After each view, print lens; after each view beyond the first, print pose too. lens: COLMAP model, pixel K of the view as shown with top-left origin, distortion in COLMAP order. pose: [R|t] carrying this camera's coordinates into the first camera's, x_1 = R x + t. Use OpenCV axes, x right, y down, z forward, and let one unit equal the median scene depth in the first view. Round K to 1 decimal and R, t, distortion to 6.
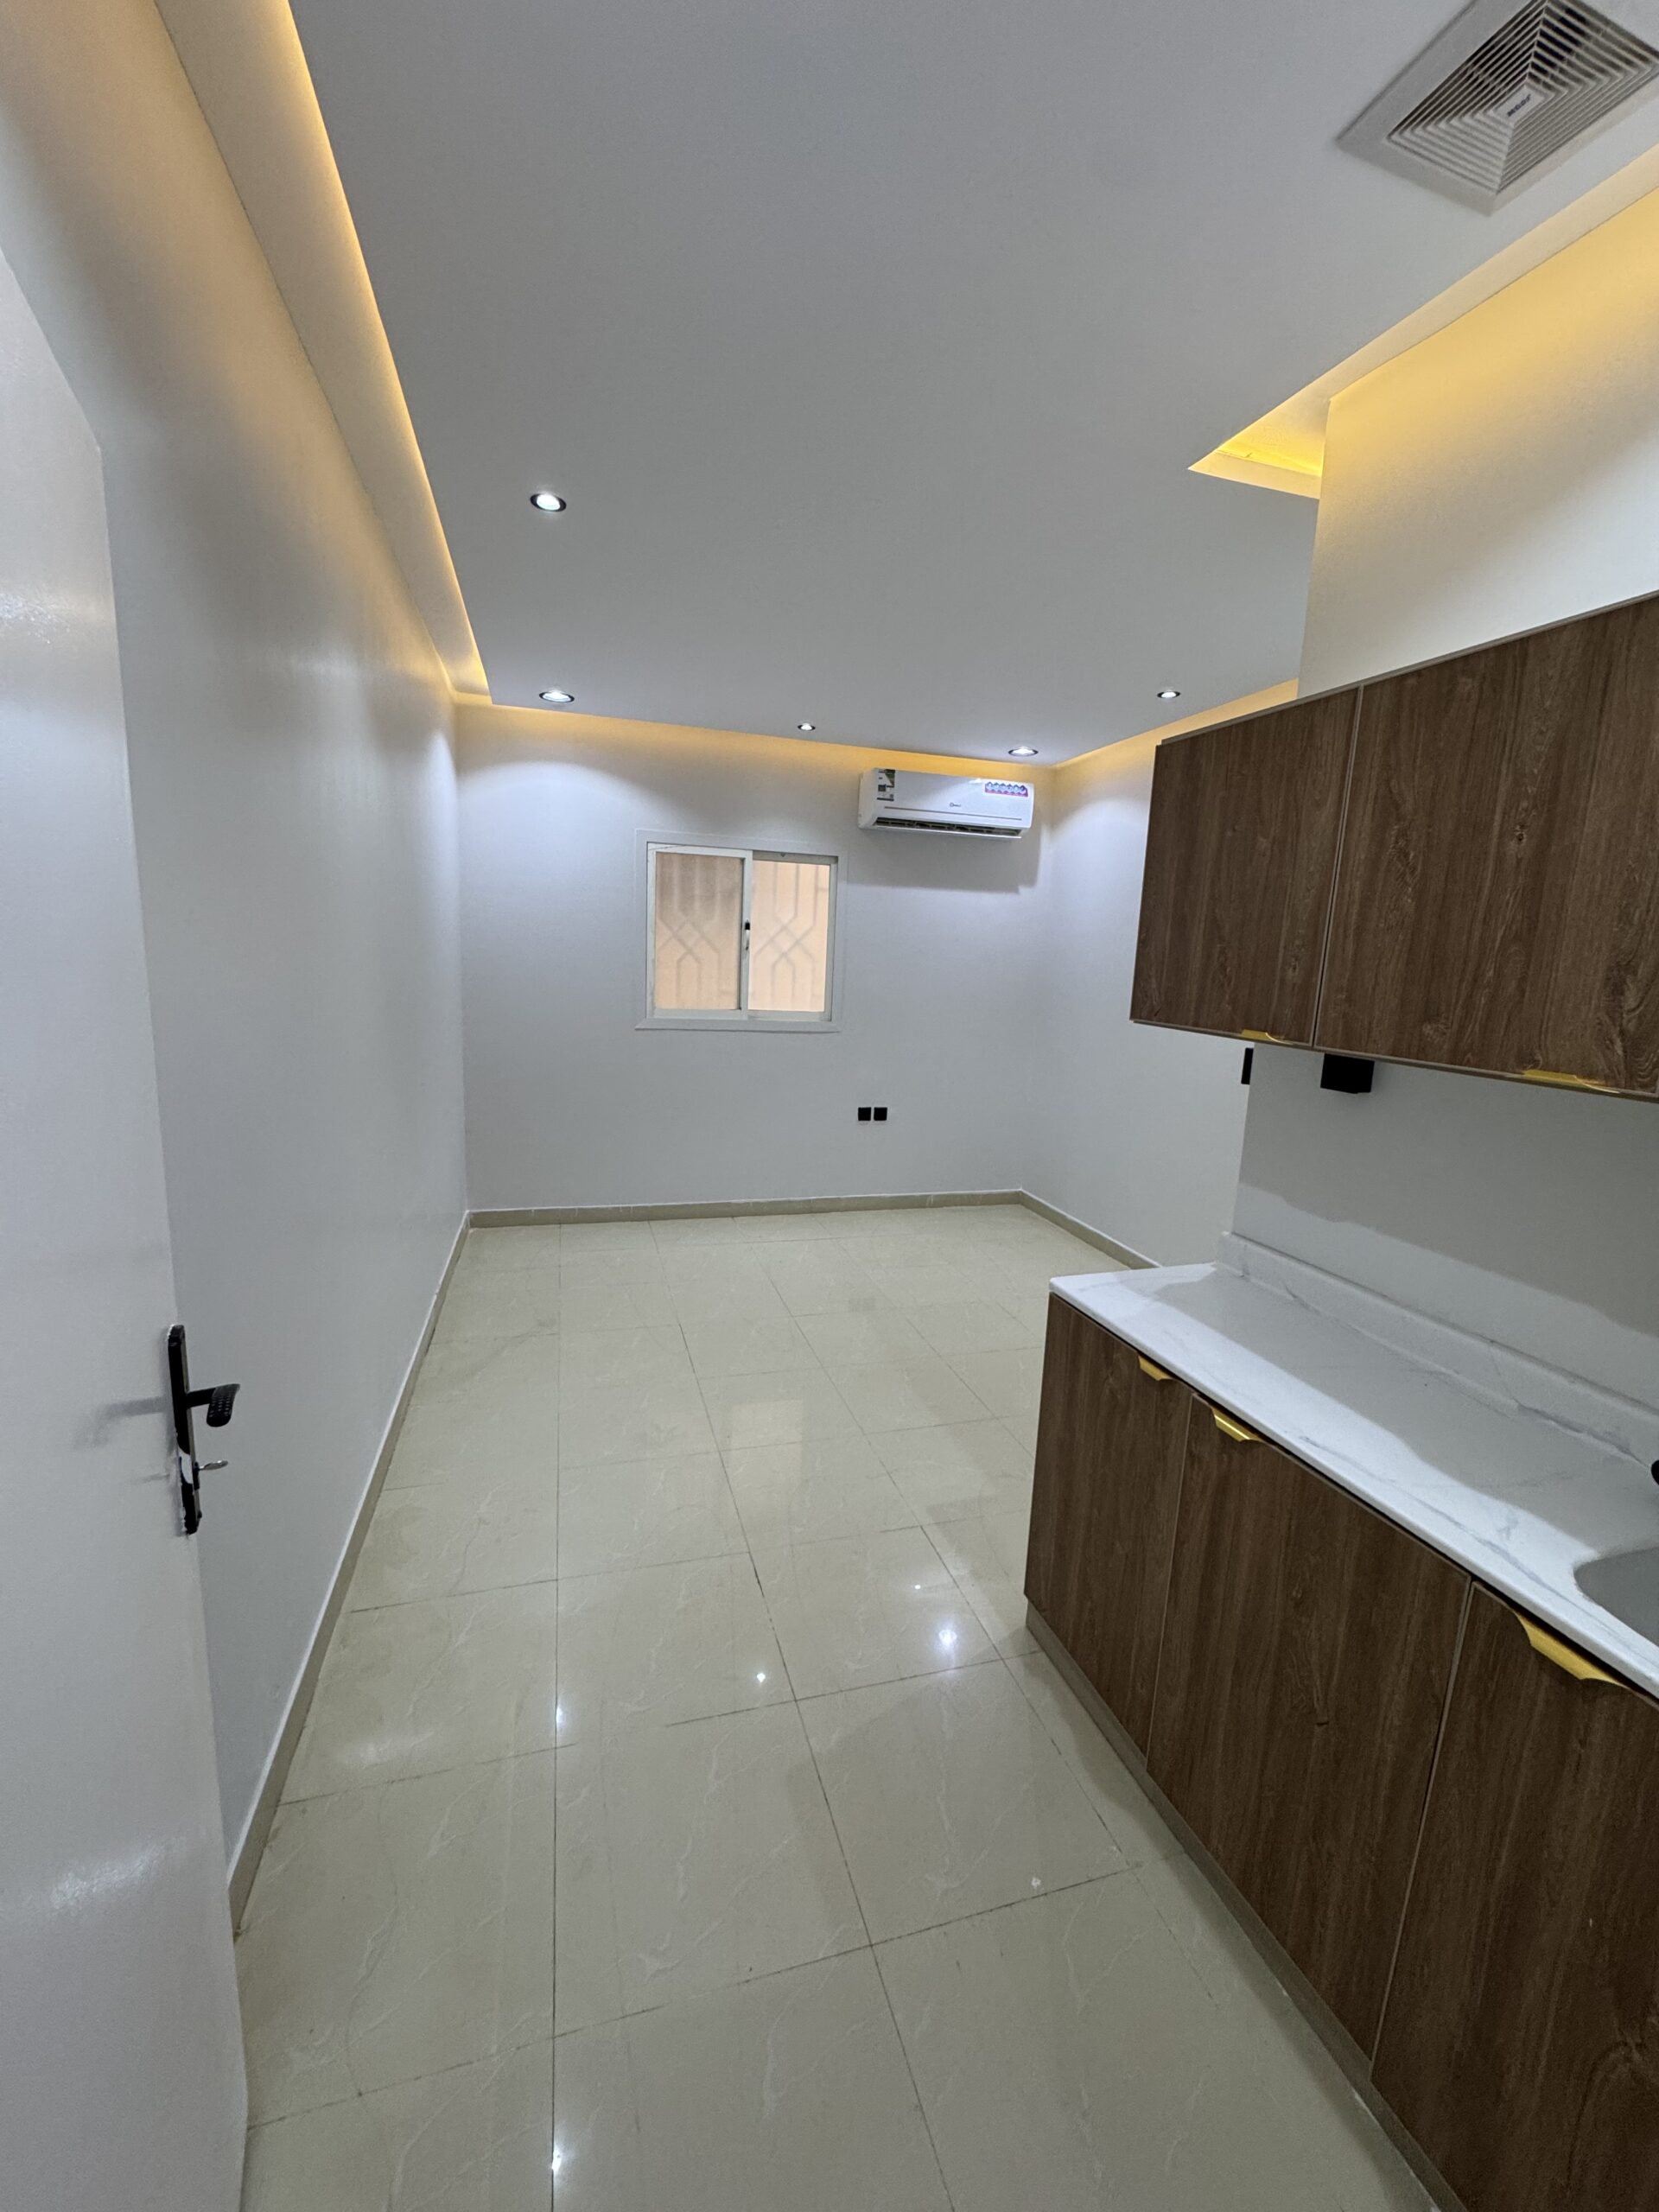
lens RADIAL K [[892.4, 0, 829.5], [0, 892.4, 1106.0], [0, 0, 1]] dist [-0.001457, -0.000432]
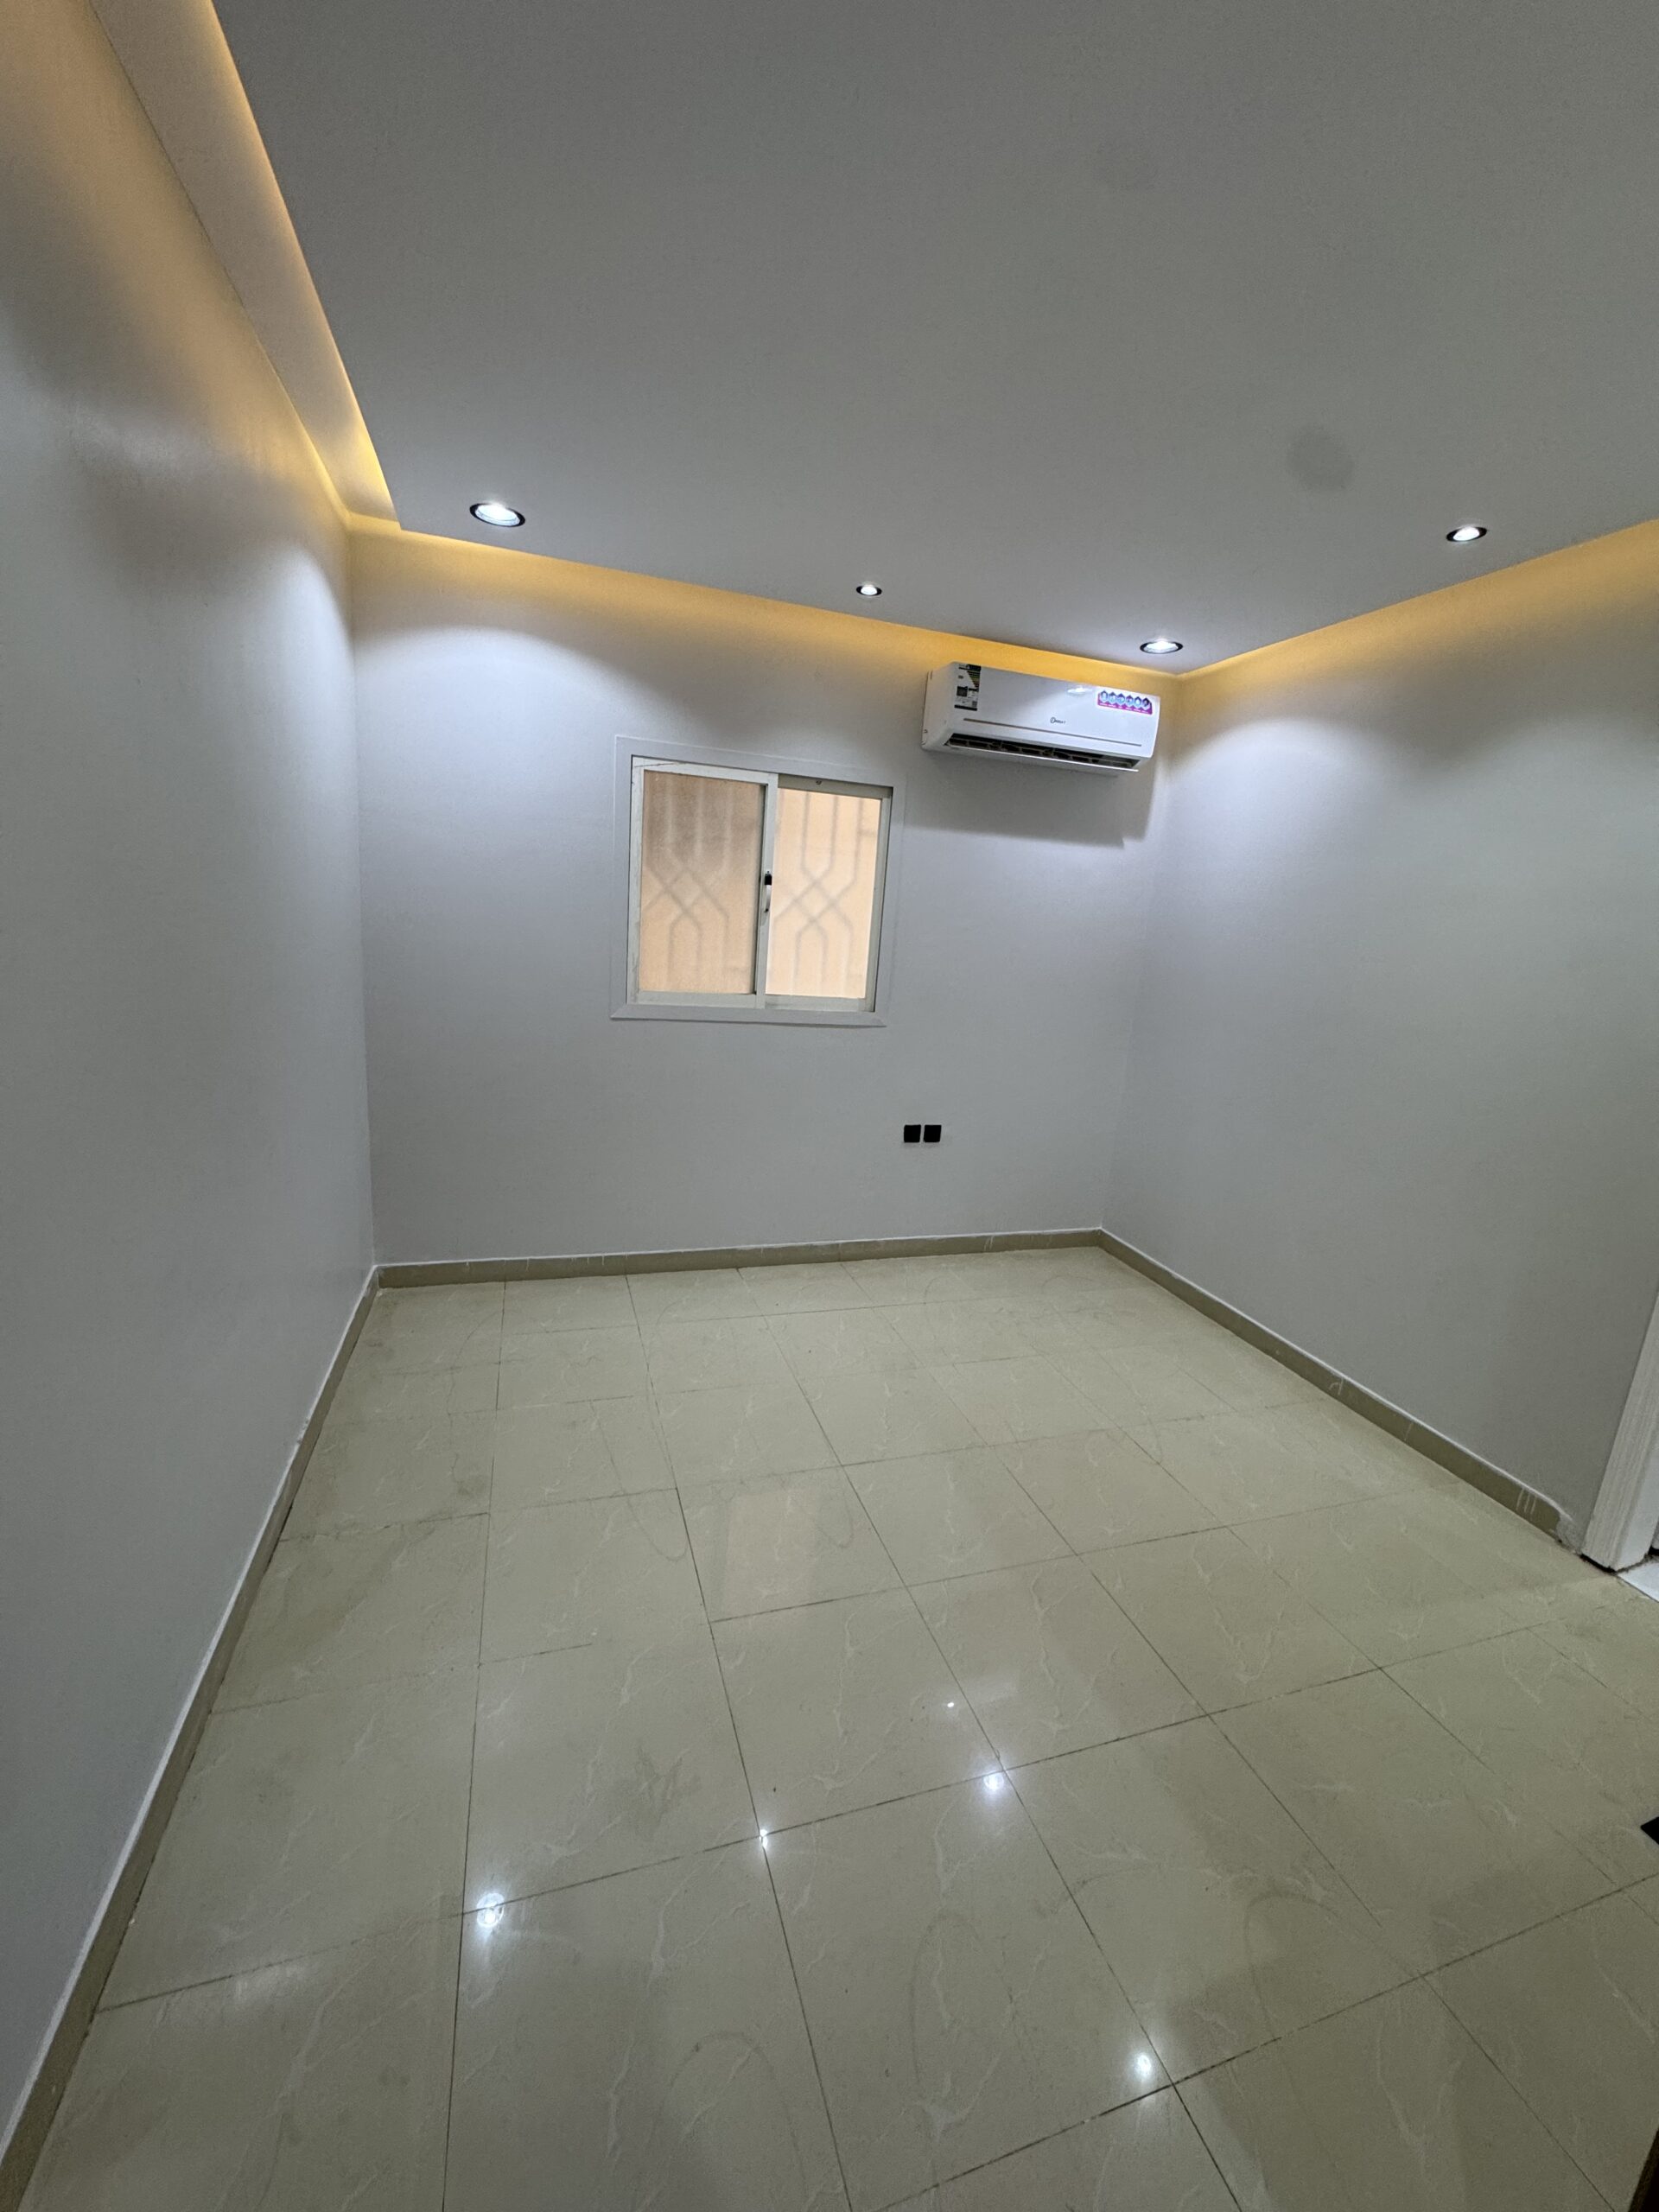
lens RADIAL K [[892.4, 0, 829.5], [0, 892.4, 1106.0], [0, 0, 1]] dist [-0.001457, -0.000432]
pose [[0.999201, 0.022752, 0.032870, -0.060539], [-0.024321, 0.998543, 0.048160, -0.052780], [-0.031727, -0.048921, 0.998299, 0.258232]]
